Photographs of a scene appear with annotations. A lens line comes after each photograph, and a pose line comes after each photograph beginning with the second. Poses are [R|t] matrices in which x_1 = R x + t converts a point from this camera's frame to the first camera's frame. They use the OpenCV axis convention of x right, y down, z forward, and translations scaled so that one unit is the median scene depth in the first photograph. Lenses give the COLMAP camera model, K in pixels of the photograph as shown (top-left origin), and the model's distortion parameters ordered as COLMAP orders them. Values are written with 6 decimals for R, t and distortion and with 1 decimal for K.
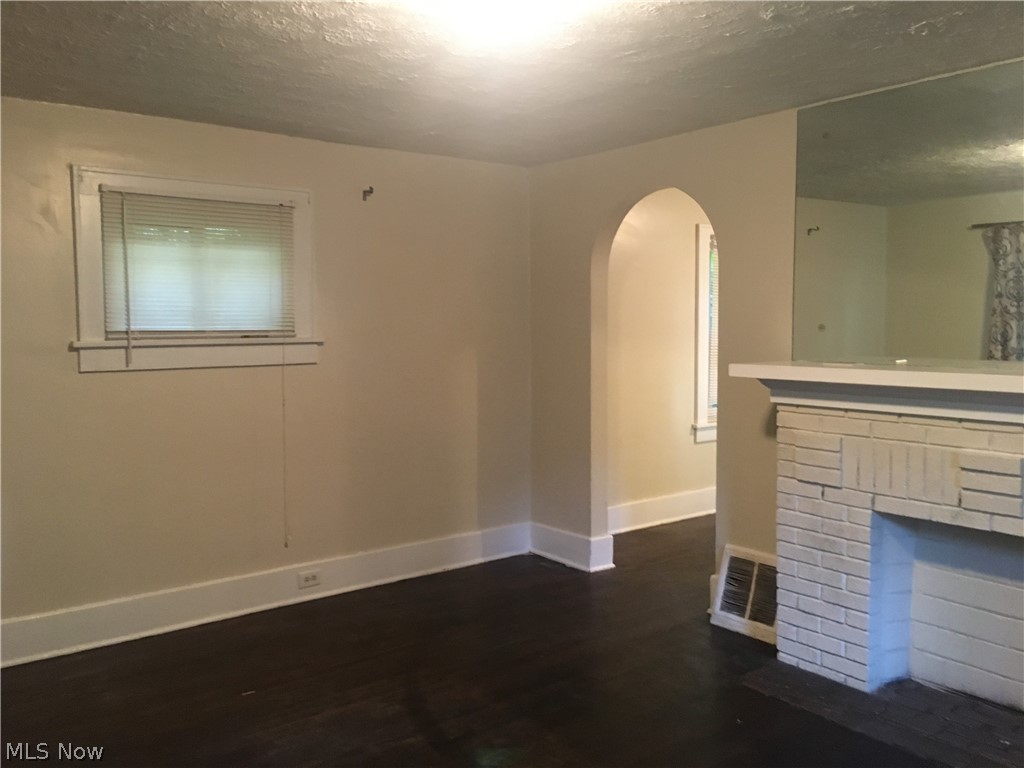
lens RADIAL K [[882.5, 0, 510.9], [0, 882.5, 382.4], [0, 0, 1]] dist [0.091473, -0.137503]
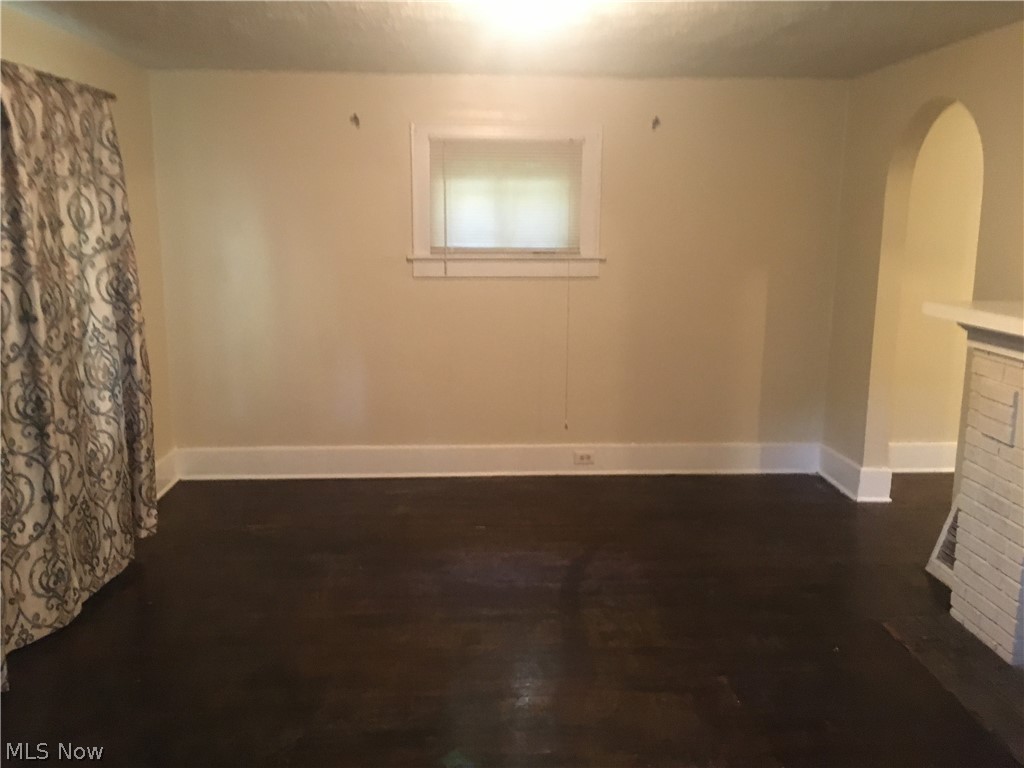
lens RADIAL K [[882.5, 0, 517.8], [0, 882.5, 381.7], [0, 0, 1]] dist [0.091473, -0.137503]
pose [[0.818432, 0.114400, -0.563100, 0.386060], [-0.049261, 0.990342, 0.129600, -0.033363], [0.572488, -0.078330, 0.816163, -0.022251]]
